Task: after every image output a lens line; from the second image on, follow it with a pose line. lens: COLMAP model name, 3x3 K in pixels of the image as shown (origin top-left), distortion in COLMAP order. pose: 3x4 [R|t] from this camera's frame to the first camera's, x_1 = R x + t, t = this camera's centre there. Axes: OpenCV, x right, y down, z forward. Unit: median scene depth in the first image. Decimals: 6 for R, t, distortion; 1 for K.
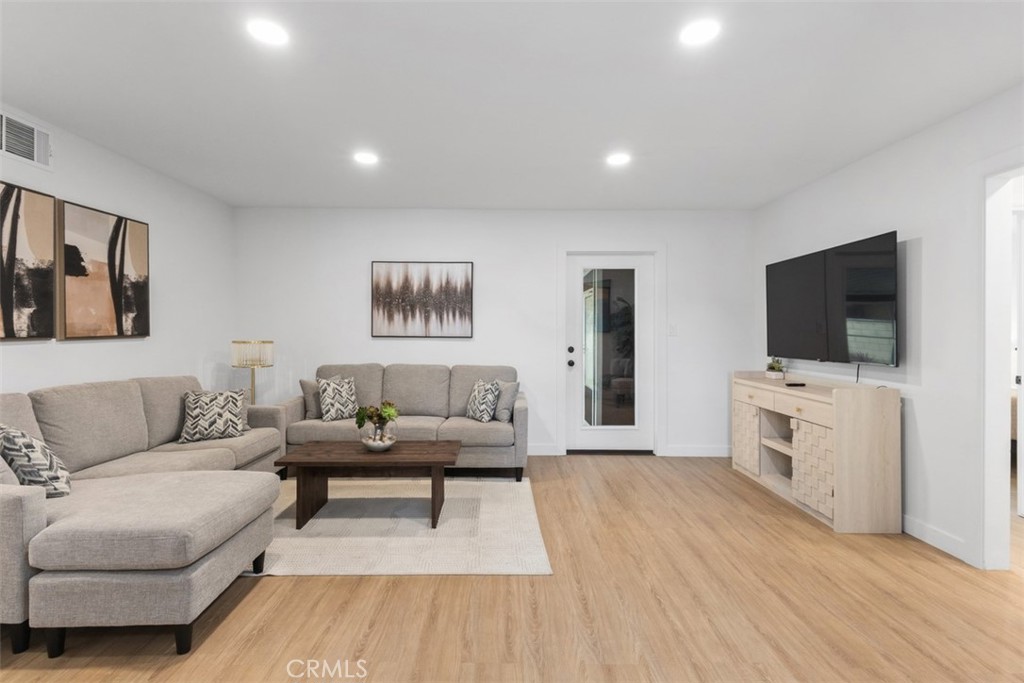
lens RADIAL K [[473.5, 0, 514.6], [0, 473.5, 328.9], [0, 0, 1]] dist [-0.000617, 0.000220]
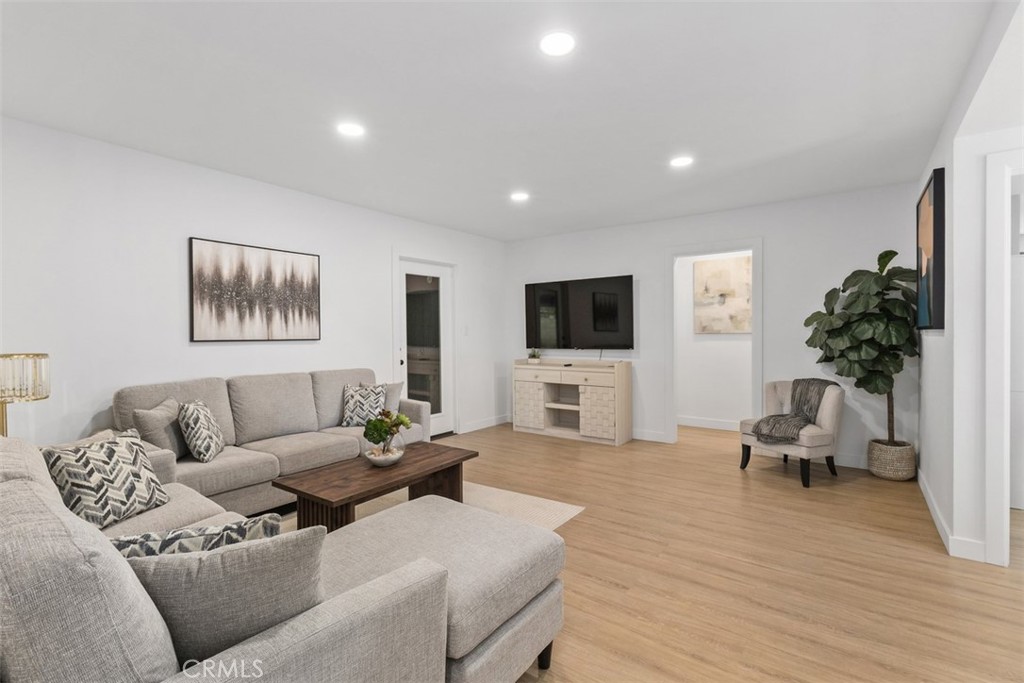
lens RADIAL K [[460.6, 0, 510.4], [0, 460.6, 333.4], [0, 0, 1]] dist [-0.000588, 0.000223]
pose [[0.601240, -0.010712, 0.798996, -0.767041], [0.002364, 0.999930, 0.011627, -0.004364], [-0.799065, -0.005102, 0.601223, 0.254632]]
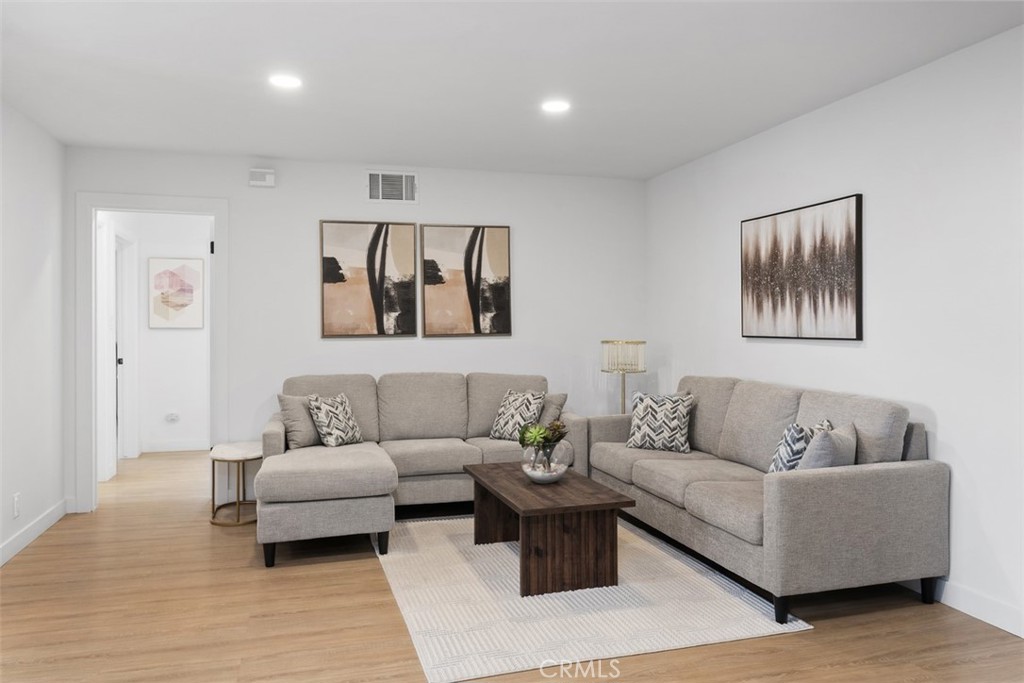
lens RADIAL K [[724.1, 0, 511.9], [0, 724.1, 330.6], [0, 0, 1]] dist [-0.005751, -0.003083]
pose [[0.268108, -0.000132, -0.963389, 0.766041], [0.008015, 0.999966, 0.002094, 0.004198], [0.963355, -0.008283, 0.268100, 0.576843]]
